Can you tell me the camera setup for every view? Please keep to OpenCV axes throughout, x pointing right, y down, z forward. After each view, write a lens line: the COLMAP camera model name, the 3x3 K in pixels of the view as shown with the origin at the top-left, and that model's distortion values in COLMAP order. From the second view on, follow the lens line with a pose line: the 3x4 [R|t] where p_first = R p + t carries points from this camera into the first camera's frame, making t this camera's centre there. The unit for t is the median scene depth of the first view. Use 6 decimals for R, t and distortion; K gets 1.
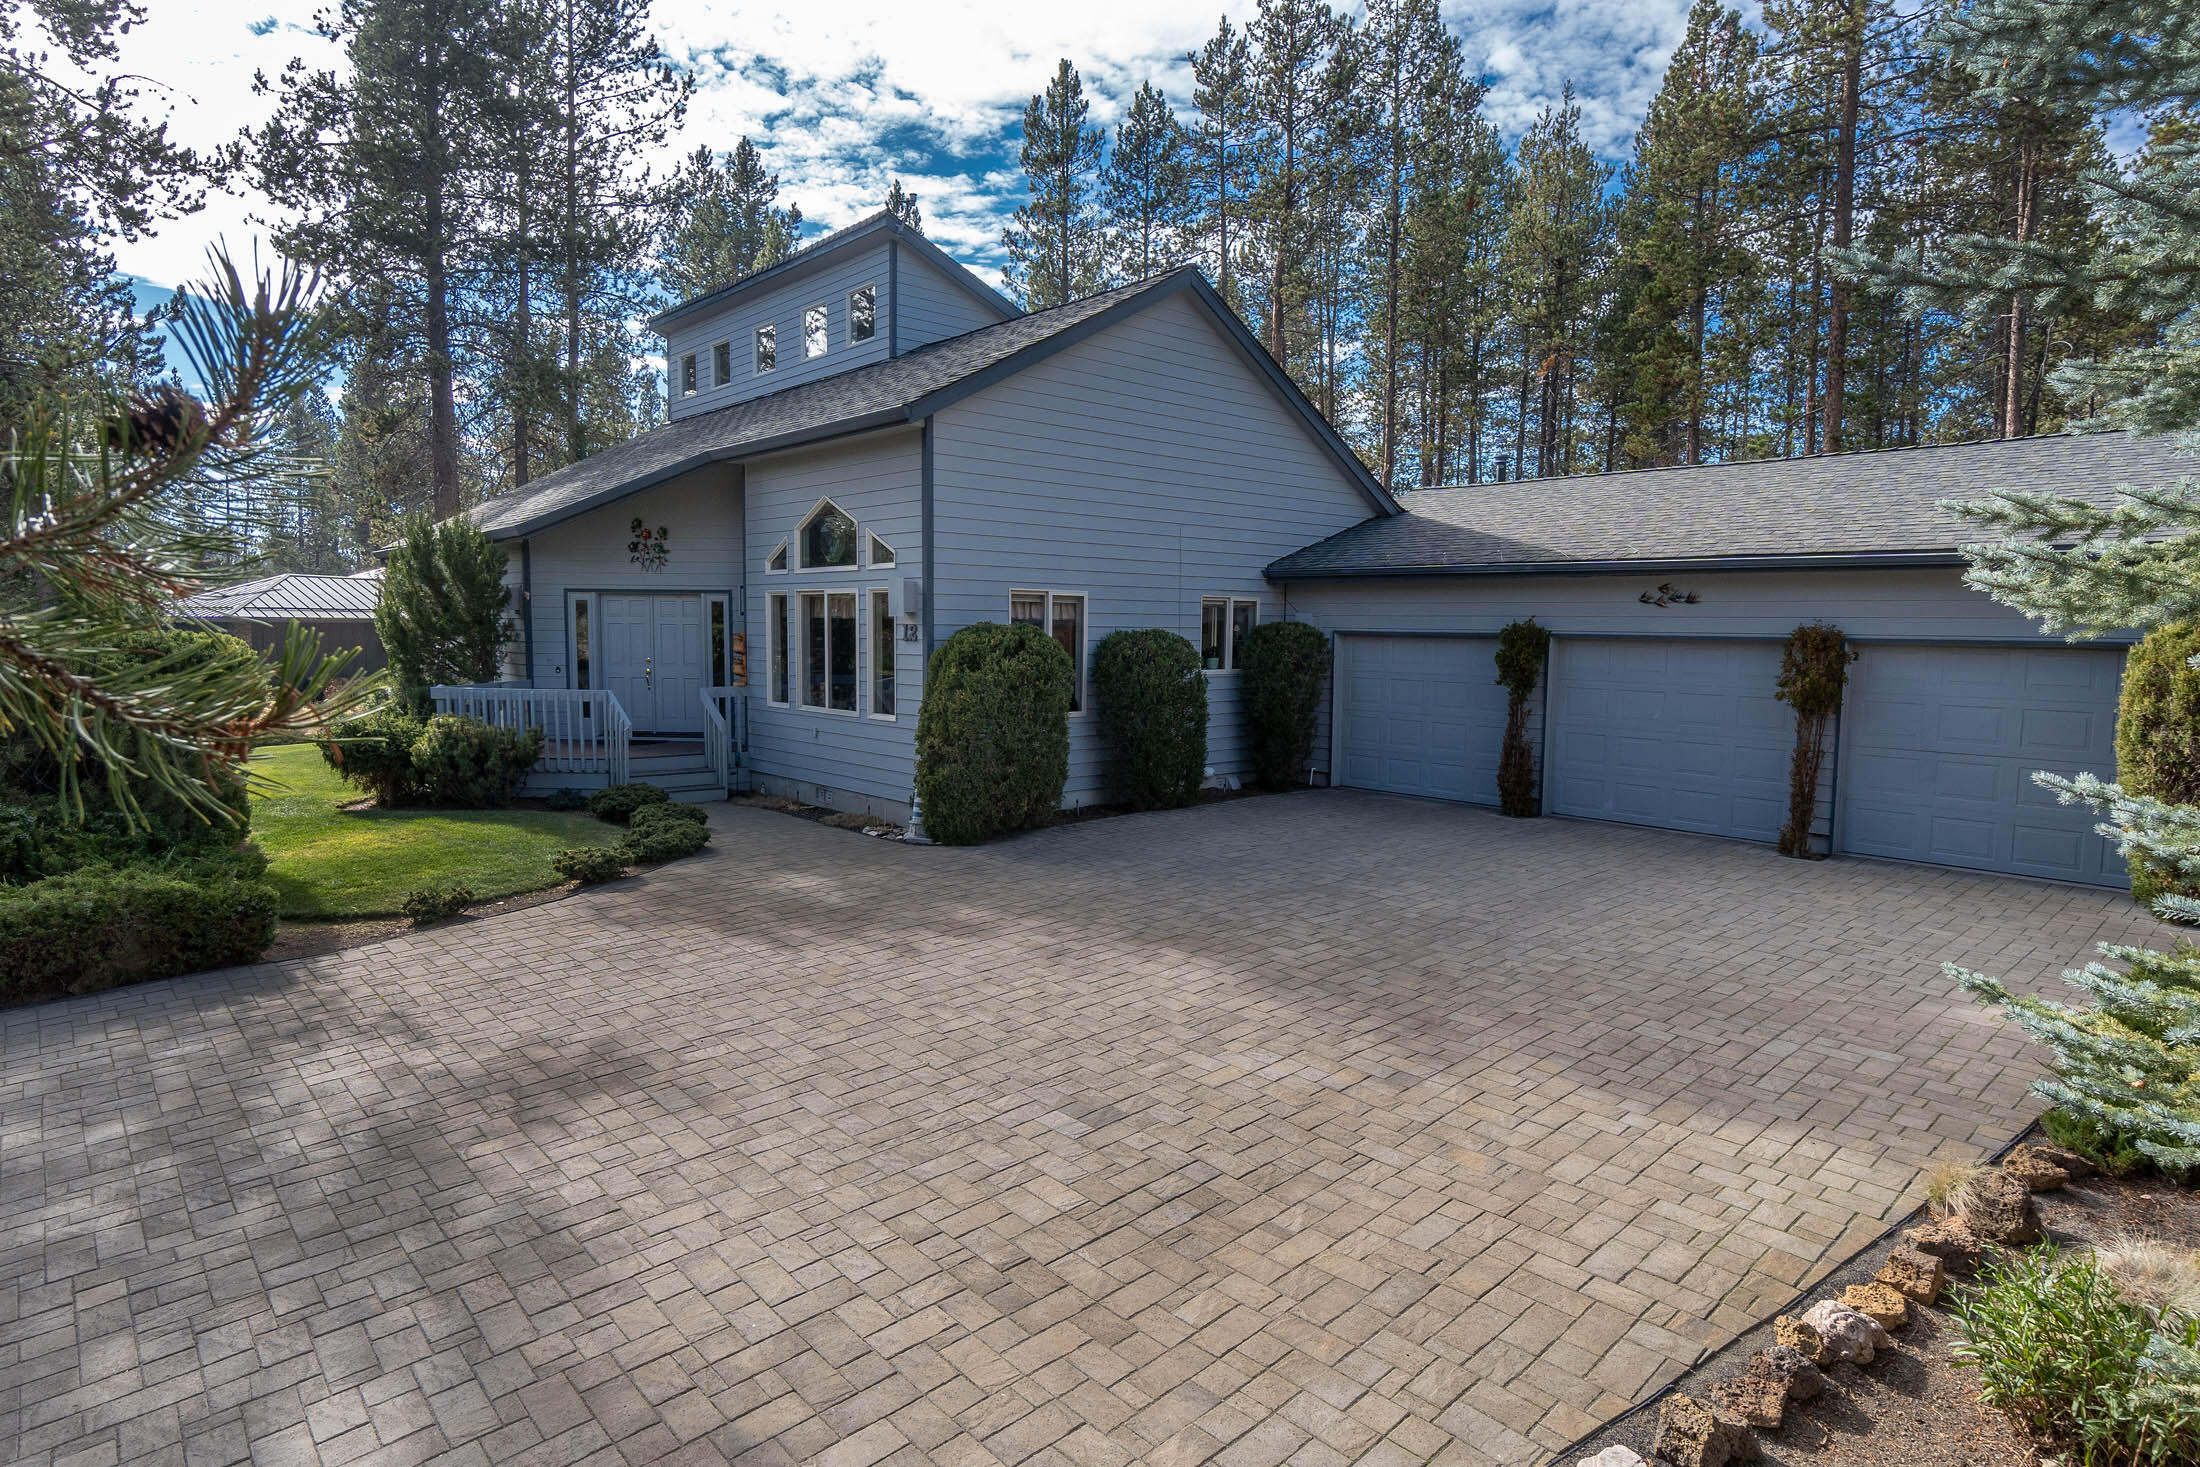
lens RADIAL K [[1153.2, 0, 1071.6], [0, 1153.2, 730.4], [0, 0, 1]] dist [-0.003989, -0.000803]
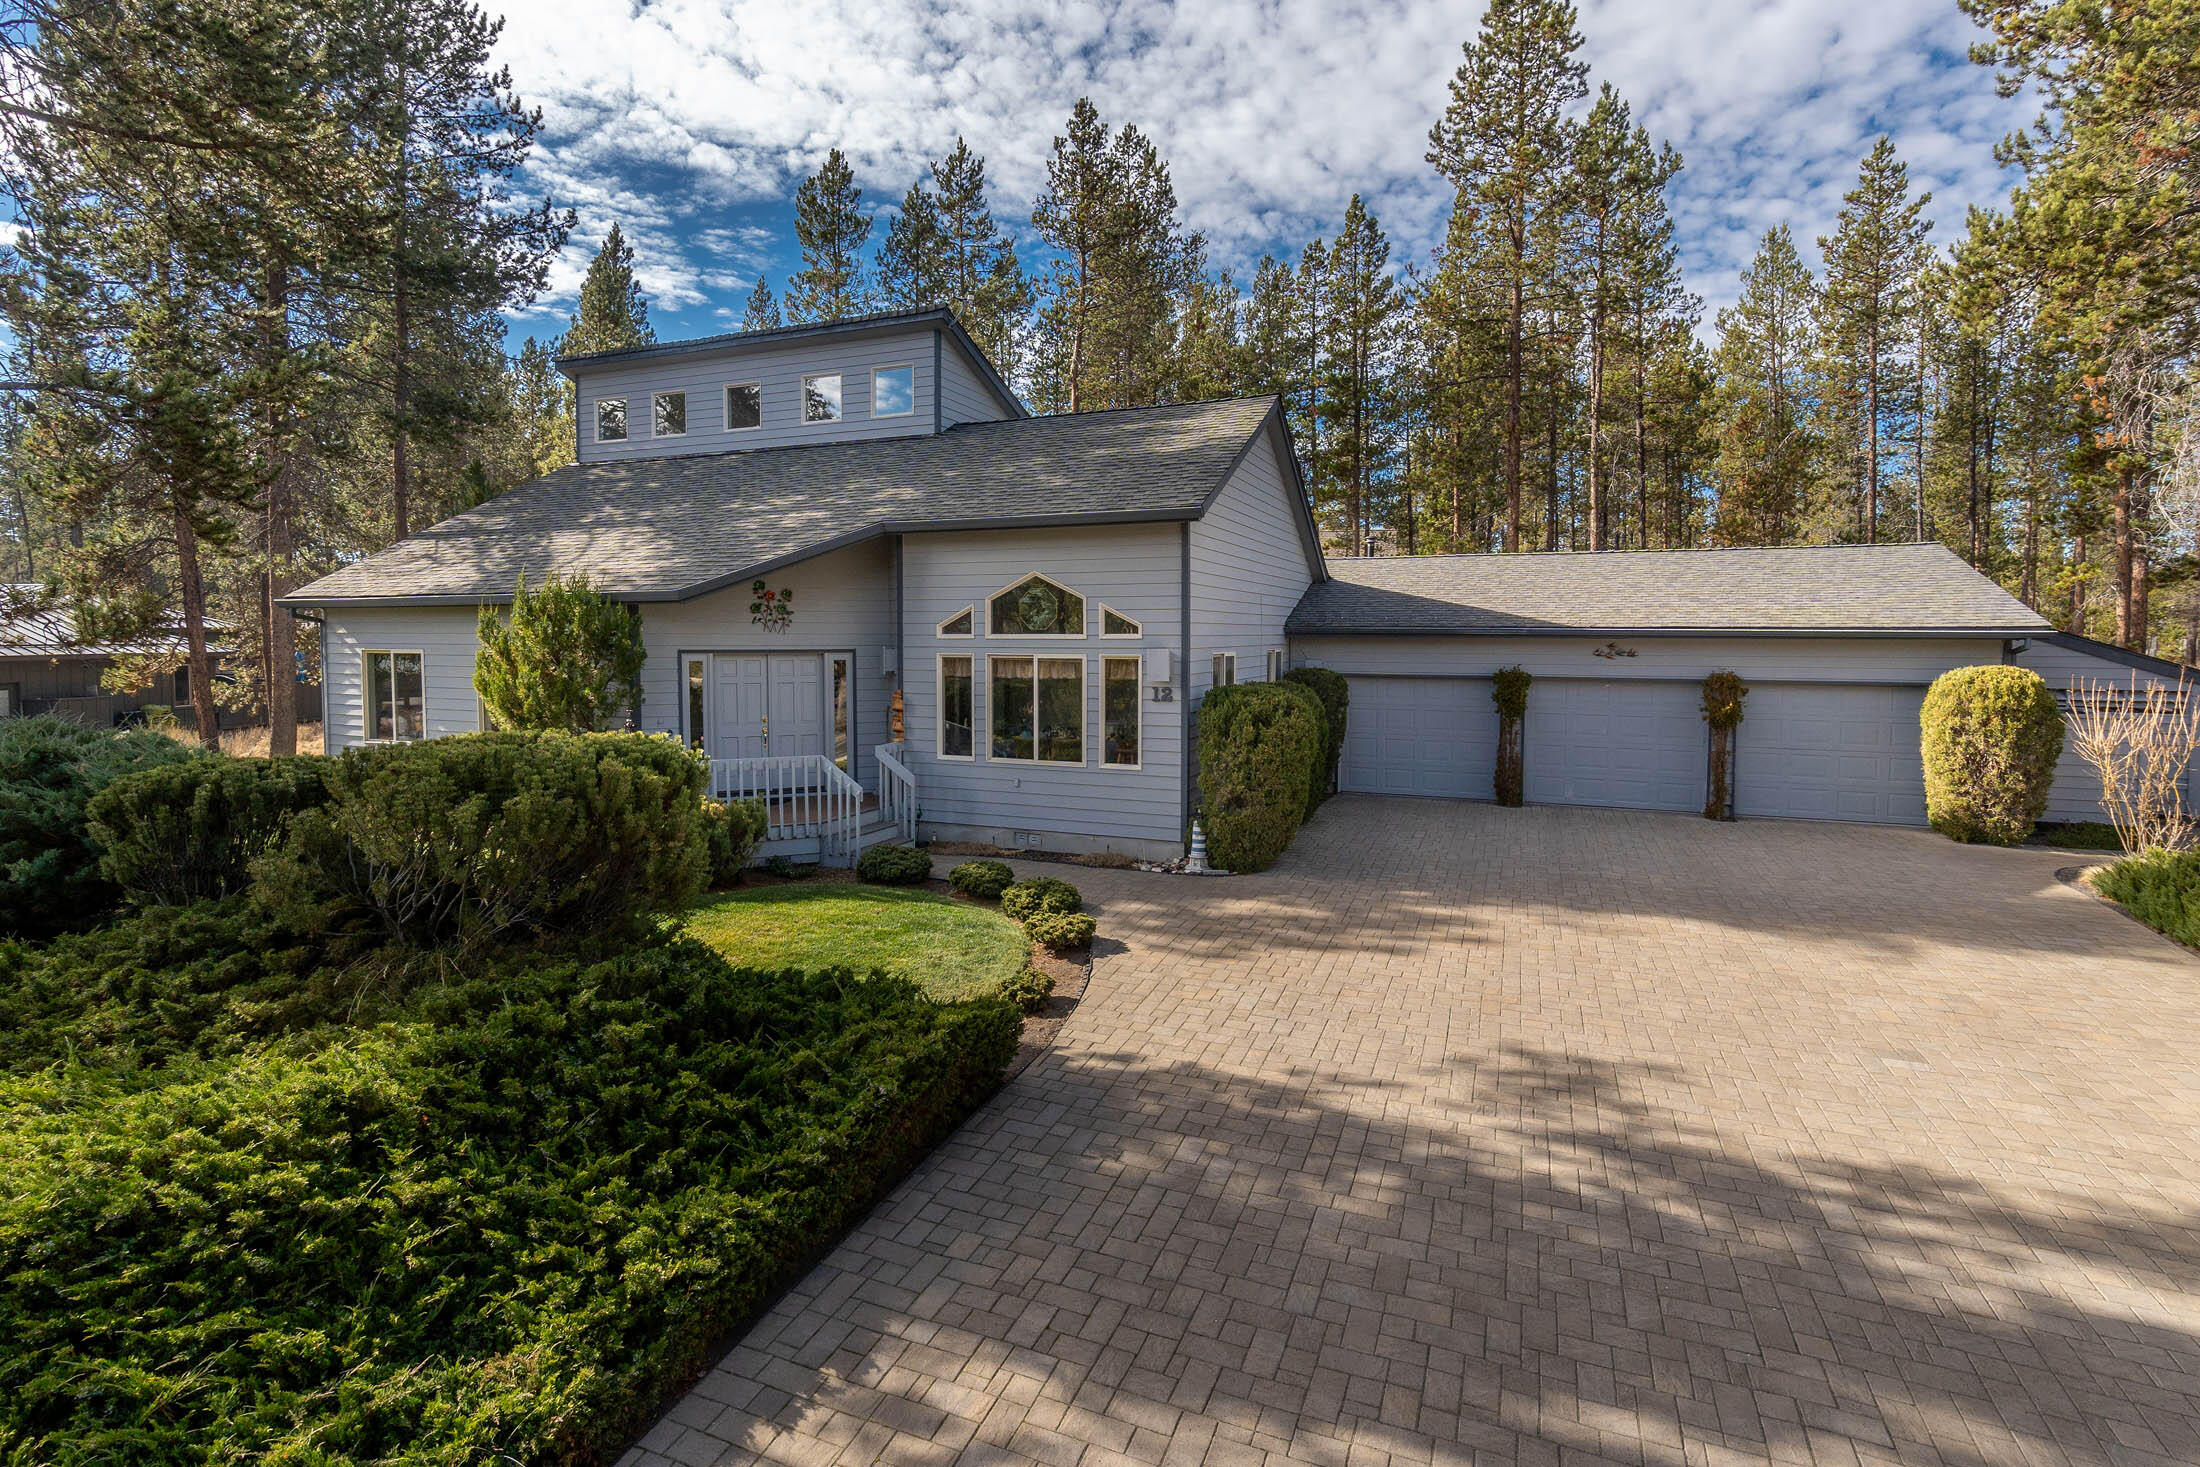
lens RADIAL K [[998.1, 0, 1108.0], [0, 998.1, 683.8], [0, 0, 1]] dist [-0.003388, -0.000129]
pose [[0.906271, -0.031691, 0.421507, -0.578712], [0.048779, 0.998364, -0.029816, -0.063466], [-0.419873, 0.047582, 0.906335, 0.098797]]
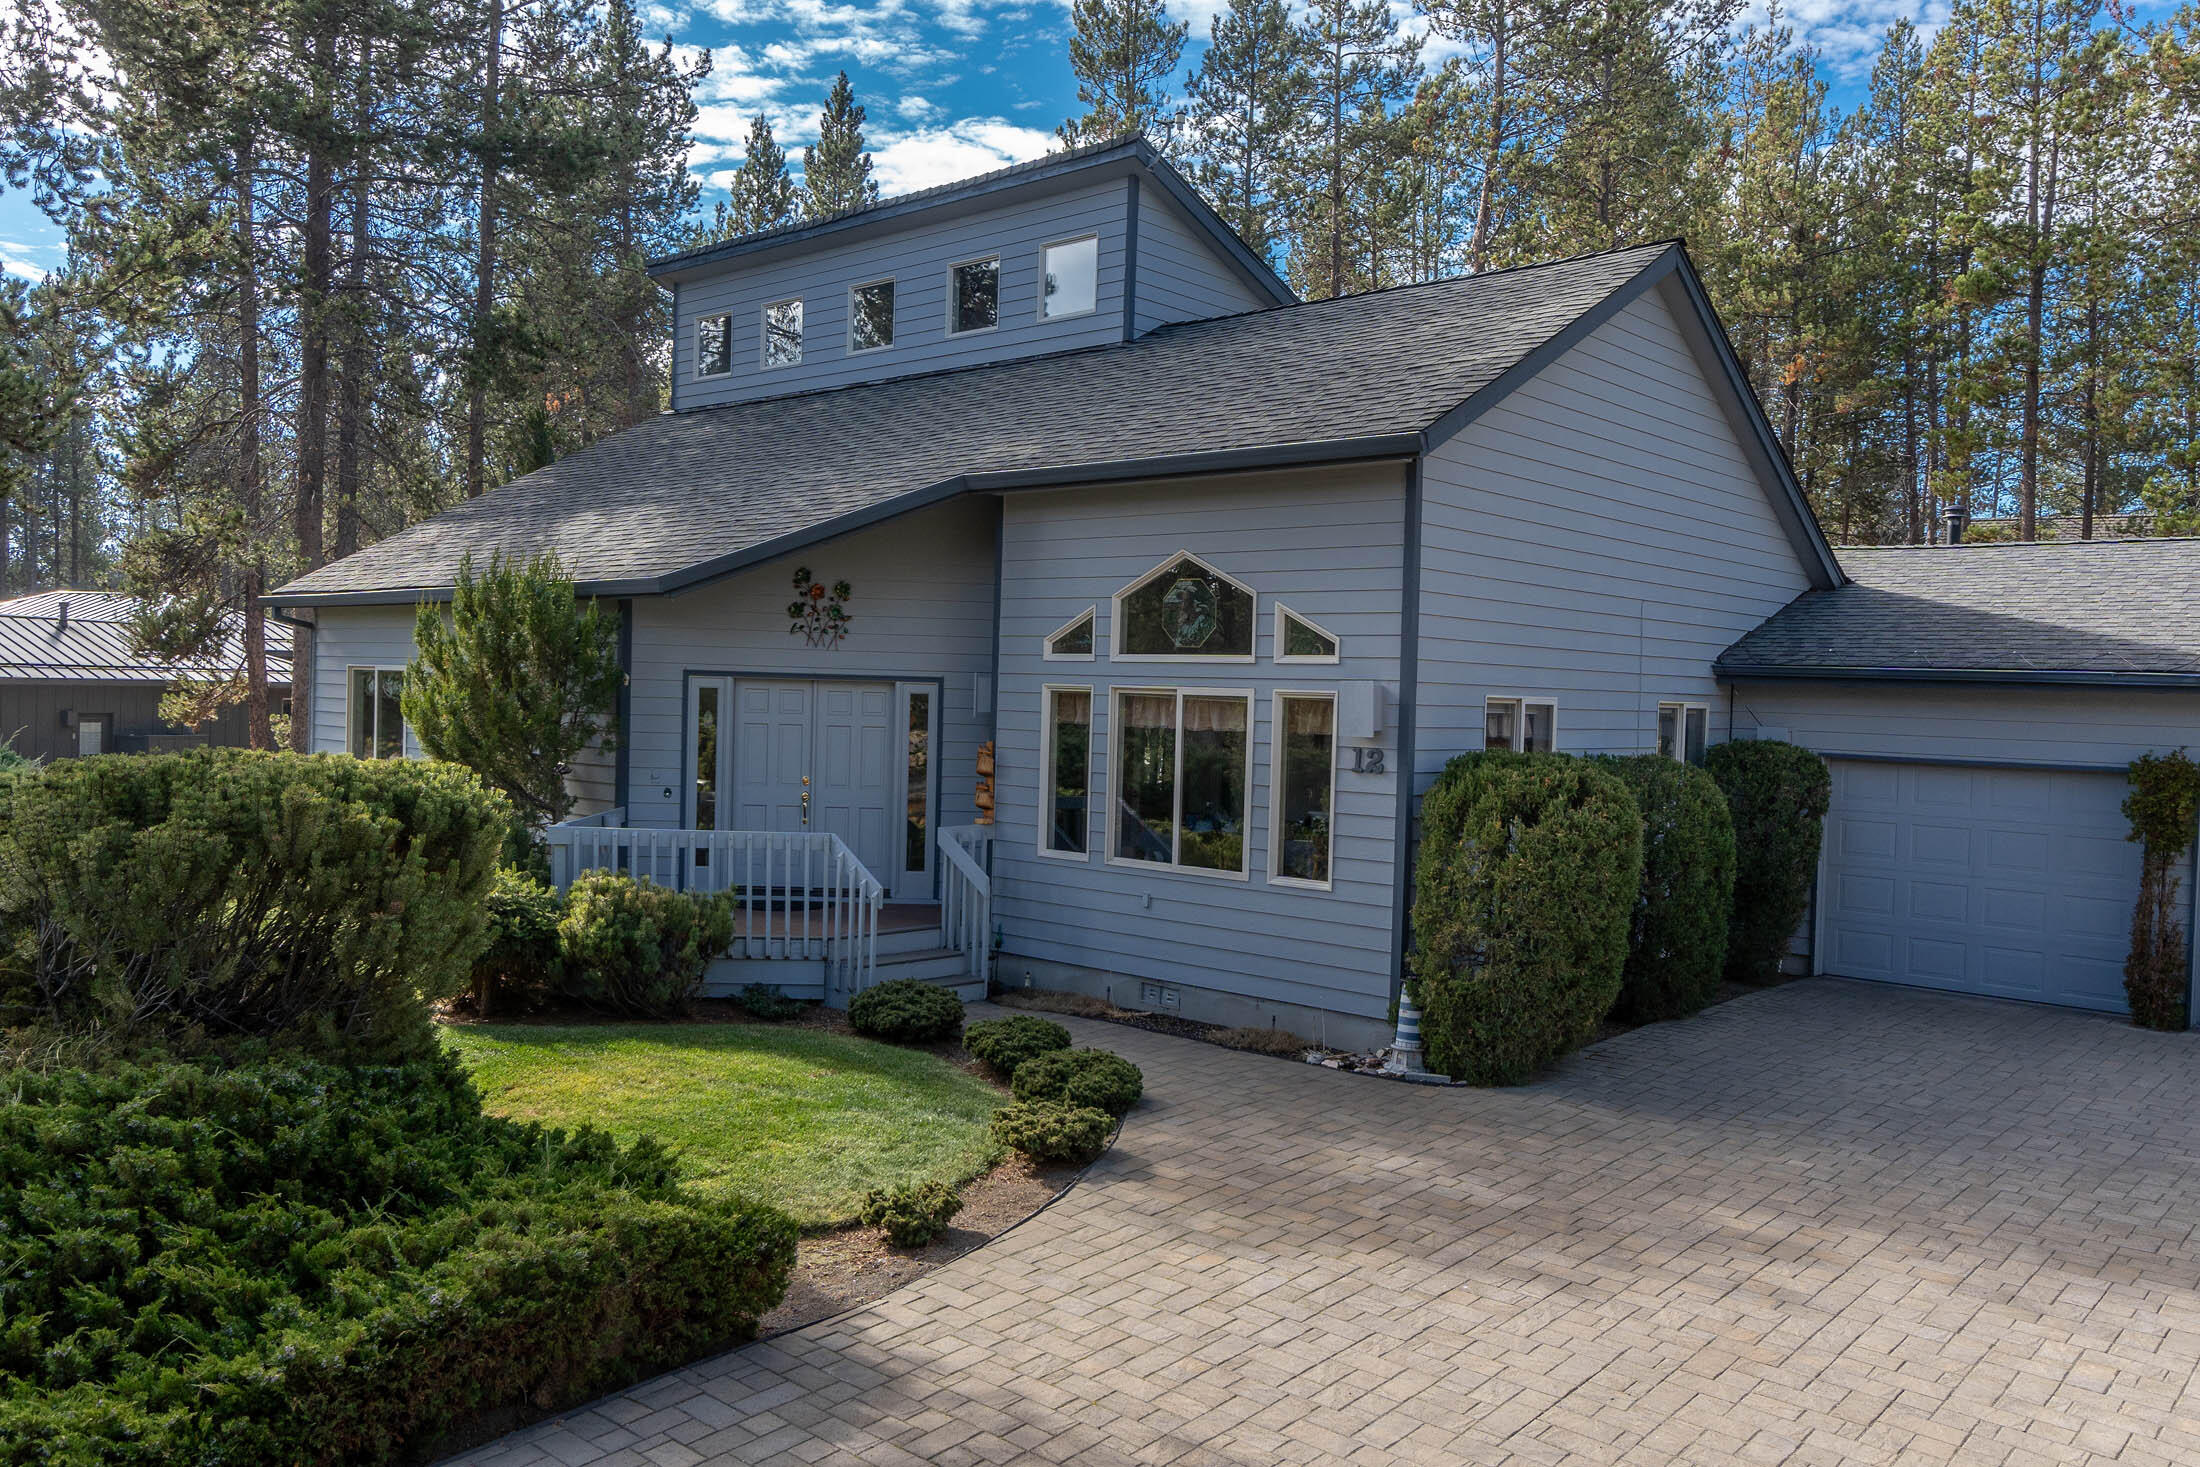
lens RADIAL K [[1632.0, 0, 1100.0], [0, 1632.0, 733.5], [0, 0, 1]] dist [0.013011, -0.000801]
pose [[0.994630, 0.015693, 0.102294, -0.369851], [-0.009026, 0.997824, -0.065310, -0.034594], [-0.103097, 0.064036, 0.992608, 0.064570]]
